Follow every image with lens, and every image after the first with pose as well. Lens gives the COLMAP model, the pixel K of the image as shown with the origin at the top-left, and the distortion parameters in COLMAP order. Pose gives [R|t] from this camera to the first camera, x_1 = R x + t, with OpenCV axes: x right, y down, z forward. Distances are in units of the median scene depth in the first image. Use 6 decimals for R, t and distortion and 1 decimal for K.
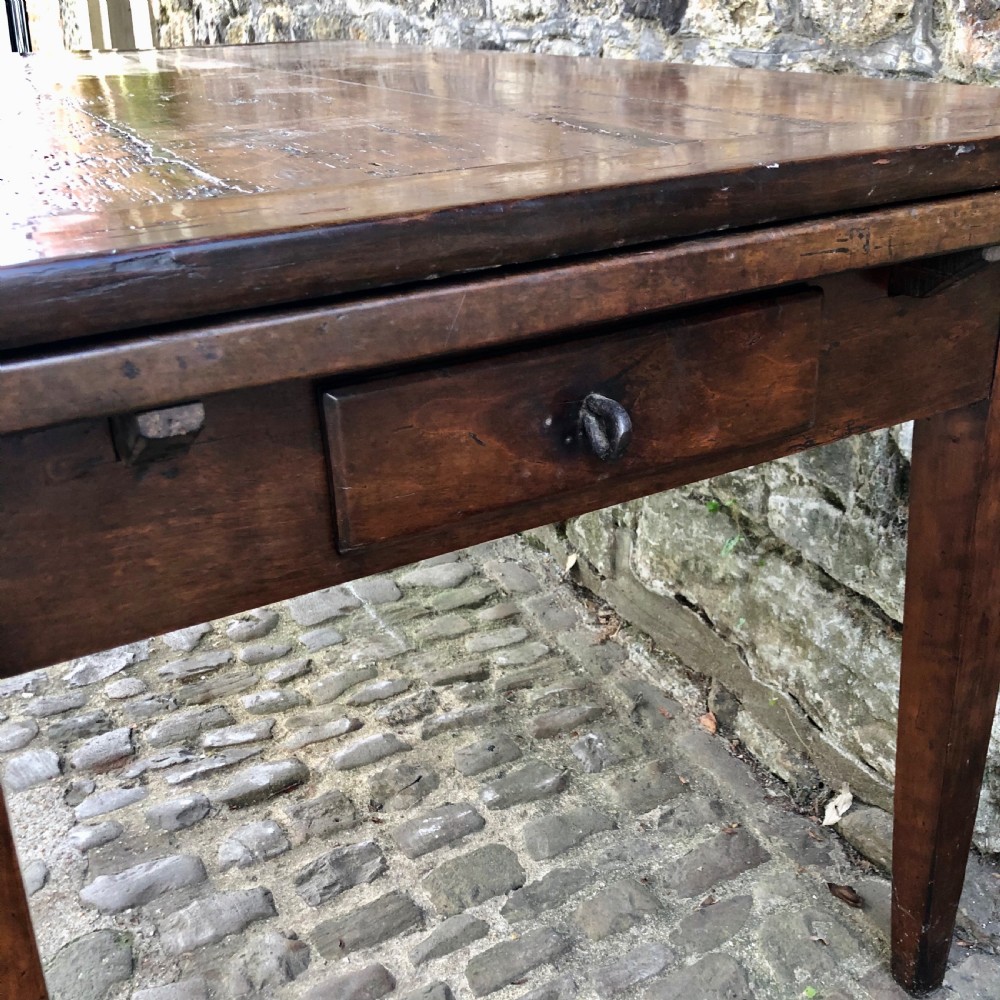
lens RADIAL K [[1092.6, 0, 528.7], [0, 1092.6, 489.2], [0, 0, 1]] dist [-0.008003, 0.034444]
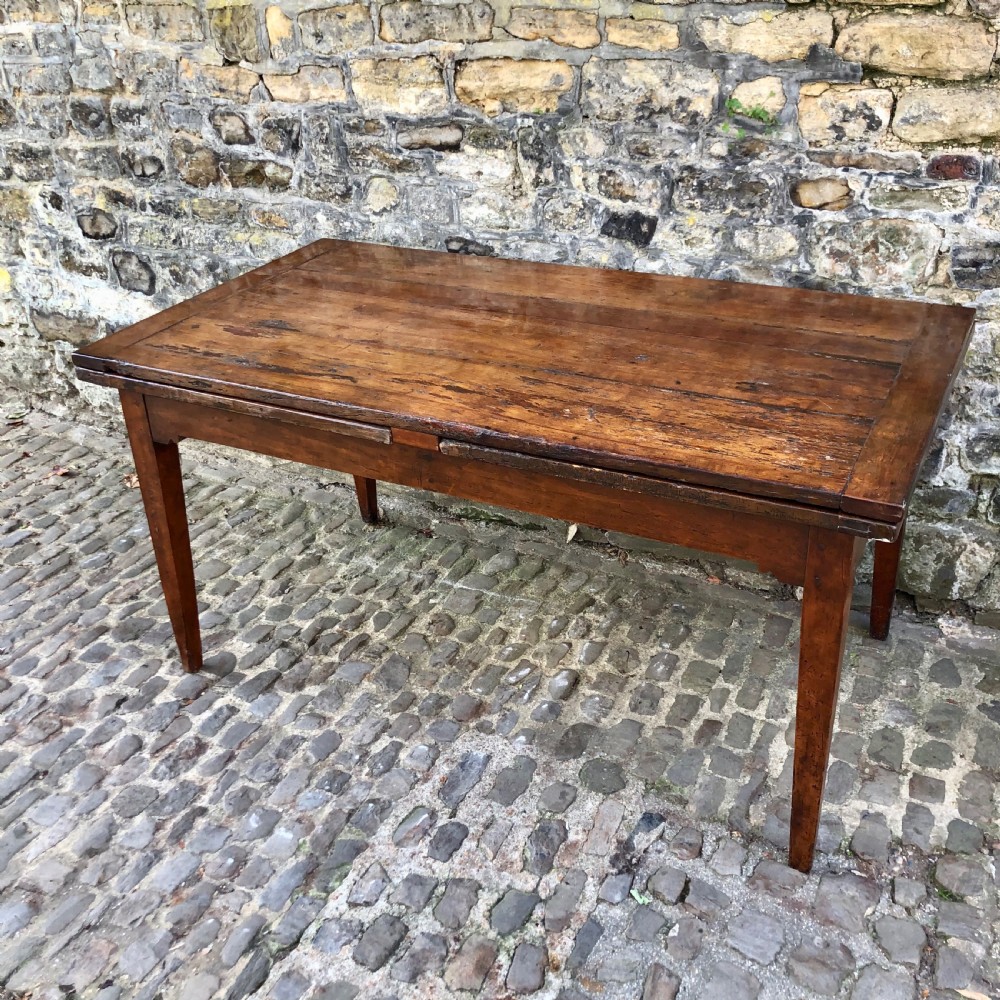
lens RADIAL K [[1082.1, 0, 513.2], [0, 1082.1, 499.3], [0, 0, 1]] dist [0.015481, -0.034381]
pose [[0.825826, -0.284279, 0.487028, -1.163894], [0.255698, 0.958521, 0.125918, -0.295125], [-0.502623, 0.020546, 0.864262, -0.568567]]
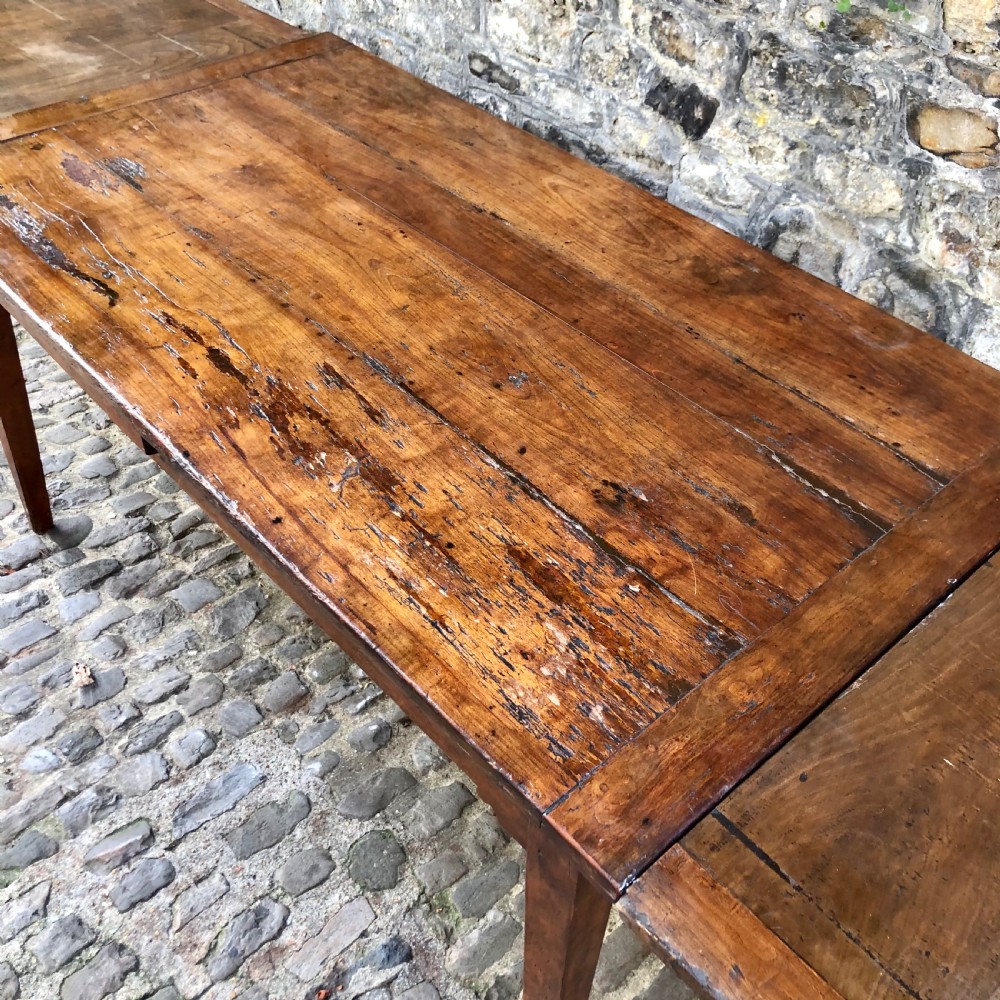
lens RADIAL K [[1105.2, 0, 511.9], [0, 1105.2, 490.7], [0, 0, 1]] dist [-0.074690, 0.179068]
pose [[0.969355, -0.115341, 0.216902, -0.418039], [0.044687, 0.950986, 0.305989, -0.440367], [-0.241564, -0.286919, 0.926997, -0.284012]]
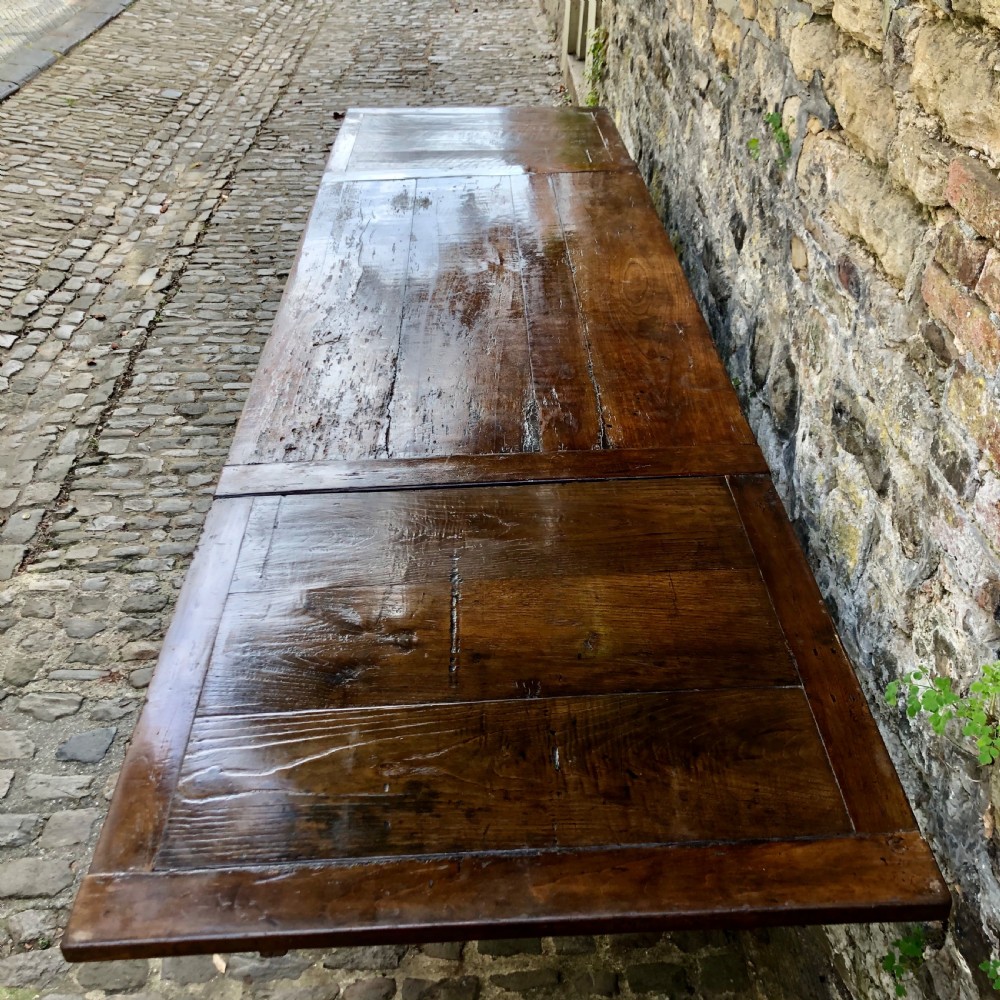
lens RADIAL K [[1093.6, 0, 506.4], [0, 1093.6, 487.8], [0, 0, 1]] dist [-0.001119, 0.033906]
pose [[0.894107, 0.247197, -0.373453, 0.558748], [-0.183746, 0.962935, 0.197470, -0.342611], [0.408425, -0.107939, 0.906388, -0.799879]]
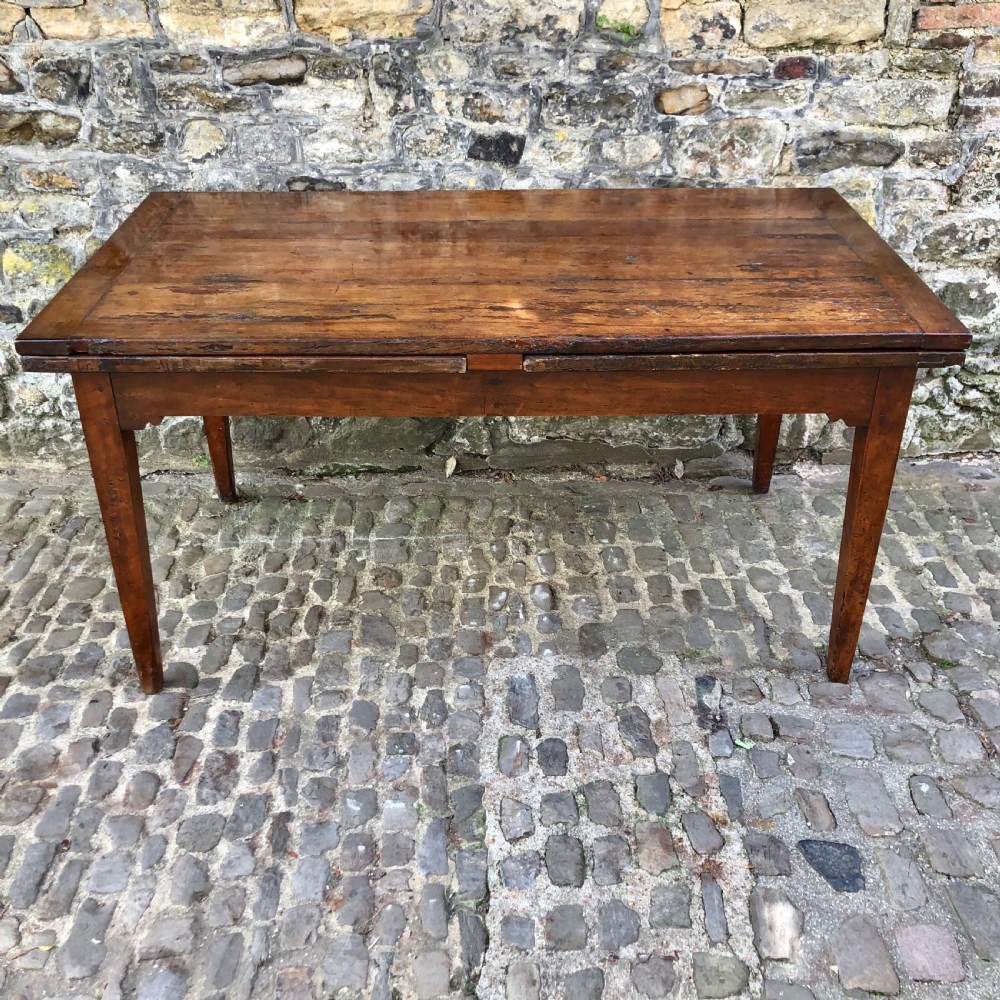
lens RADIAL K [[1087.0, 0, 511.3], [0, 1087.0, 496.3], [0, 0, 1]] dist [-0.028795, 0.074574]
pose [[0.468068, -0.442130, 0.765136, -1.702683], [0.361168, 0.885936, 0.290991, -0.473056], [-0.806517, 0.140139, 0.574362, -0.061402]]
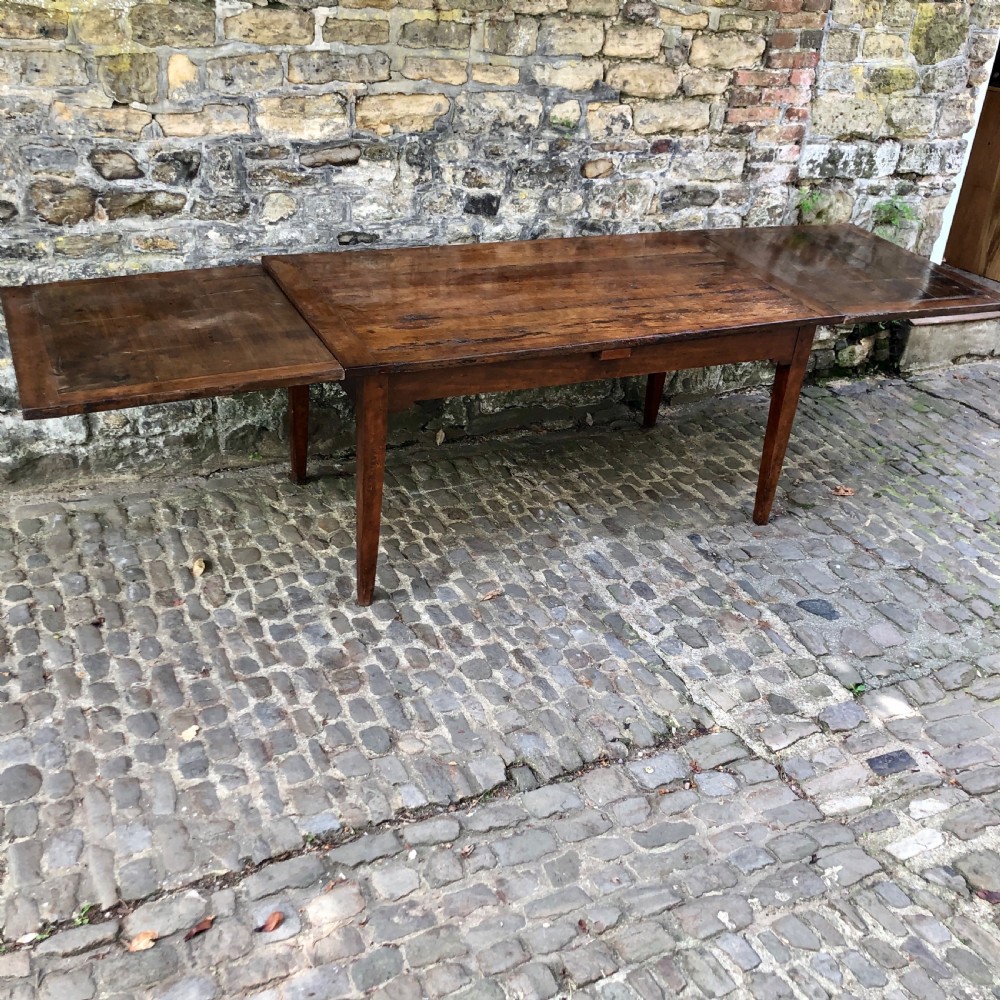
lens RADIAL K [[1076.9, 0, 500.0], [0, 1076.9, 500.0], [0, 0, 1]] dist [0.039674, -0.121064]
pose [[0.068741, -0.483826, 0.872460, -2.771344], [0.345640, 0.831915, 0.434109, -1.049867], [-0.935846, 0.271716, 0.224416, 0.556348]]
